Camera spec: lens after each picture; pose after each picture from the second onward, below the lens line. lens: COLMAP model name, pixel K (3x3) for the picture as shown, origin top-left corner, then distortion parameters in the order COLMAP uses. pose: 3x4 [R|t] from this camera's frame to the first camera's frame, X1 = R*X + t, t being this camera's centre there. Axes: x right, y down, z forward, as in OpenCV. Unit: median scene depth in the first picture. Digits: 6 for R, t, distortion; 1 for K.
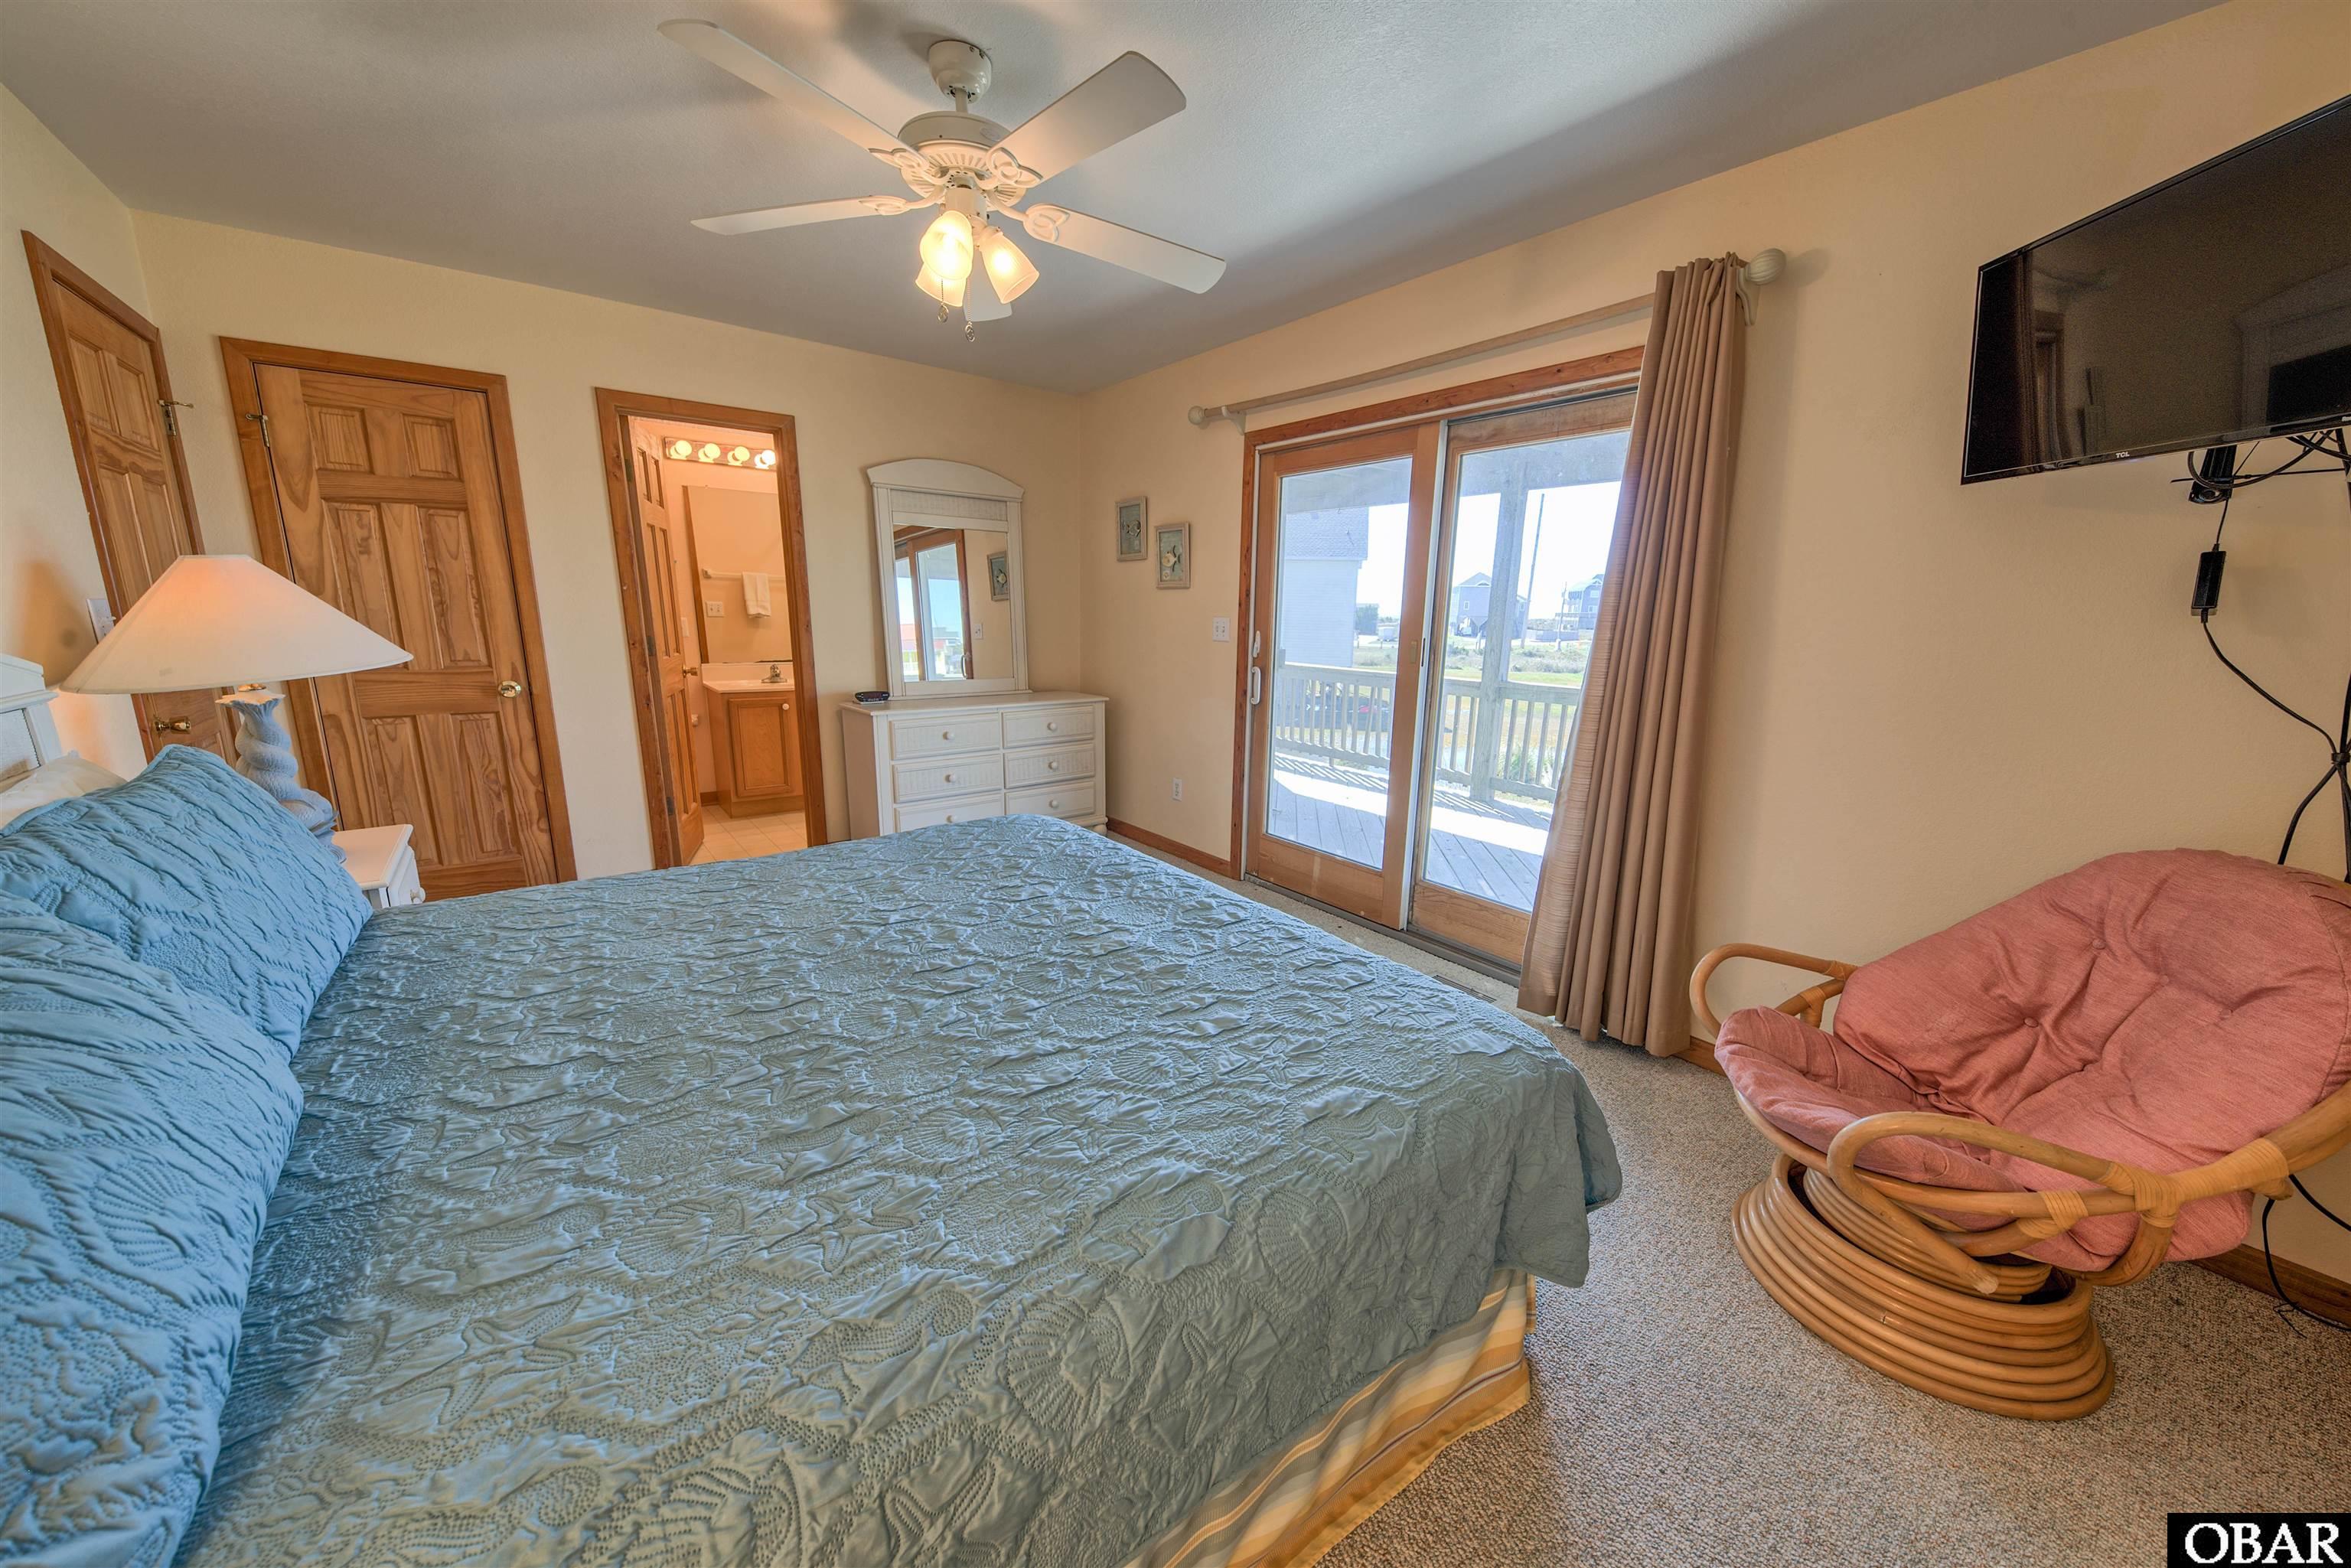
lens RADIAL K [[811.8, 0, 1175.5], [0, 811.8, 784.0], [0, 0, 1]] dist [0.000374, 0.000018]
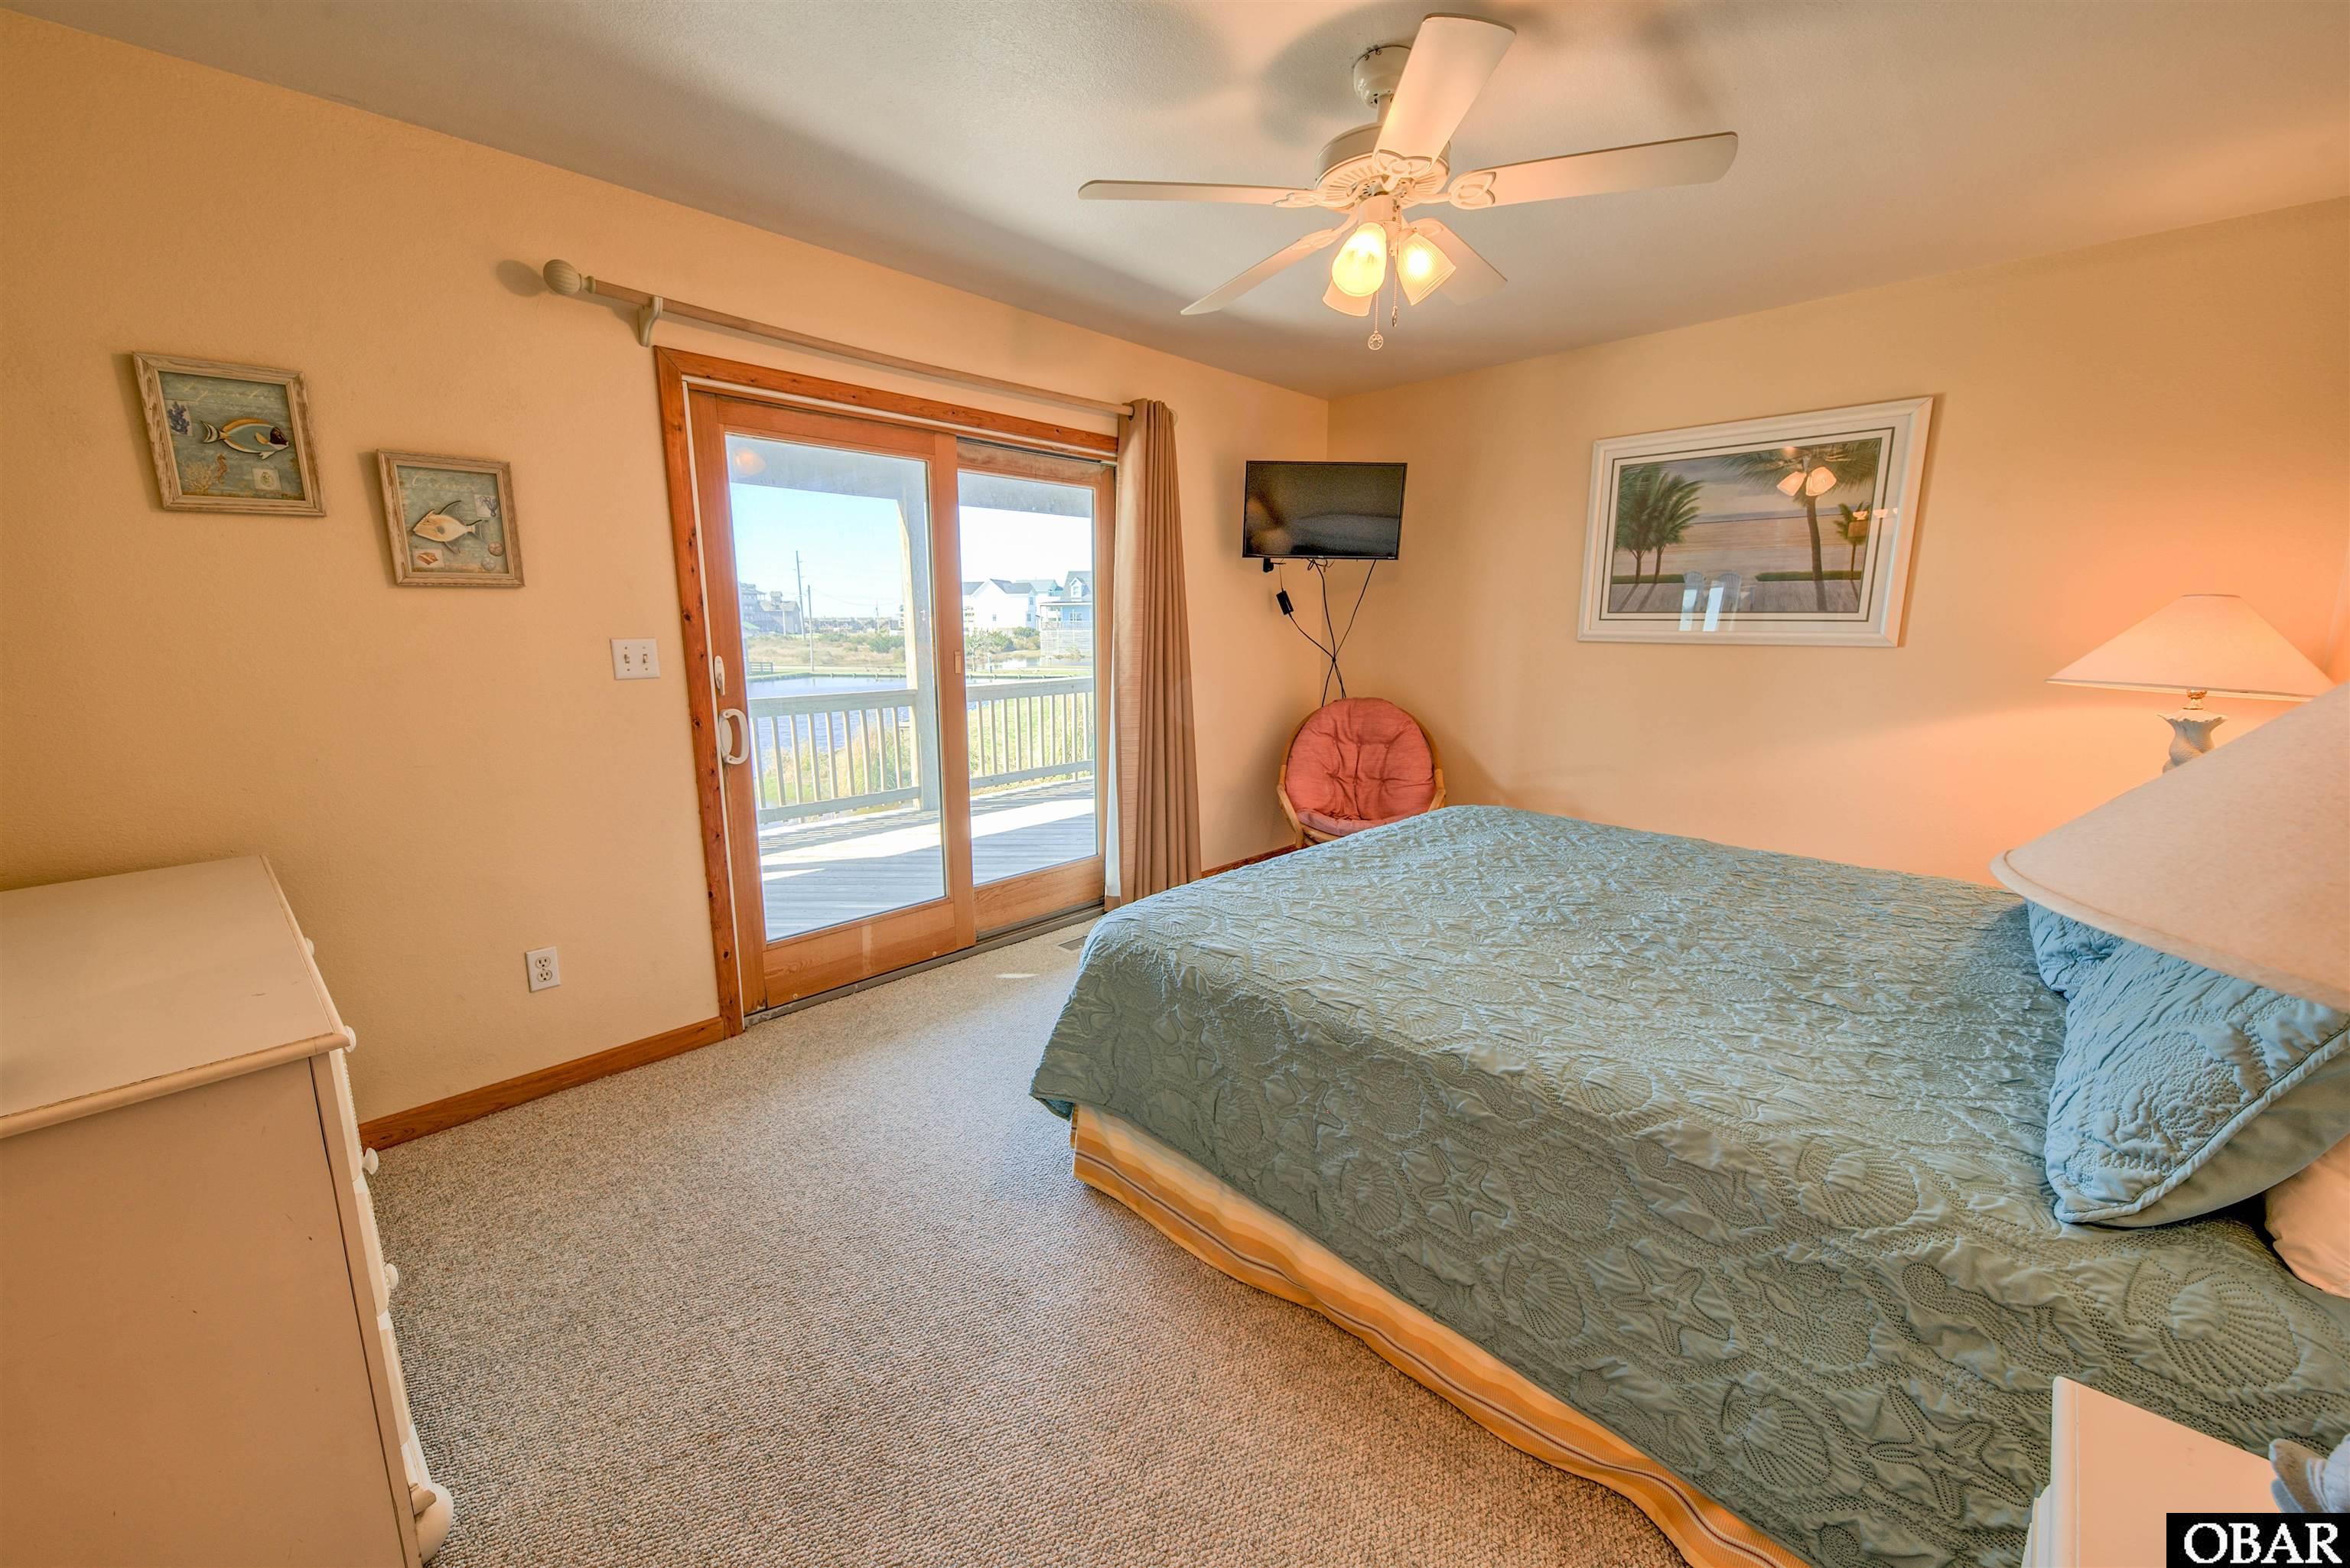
lens RADIAL K [[886.6, 0, 1175.0], [0, 886.6, 784.0], [0, 0, 1]] dist [-0.000599, -0.000062]
pose [[-0.105959, -0.199199, 0.974214, -0.707348], [0.204975, 0.954312, 0.217423, -0.180181], [-0.973015, 0.222728, -0.060288, 0.741186]]
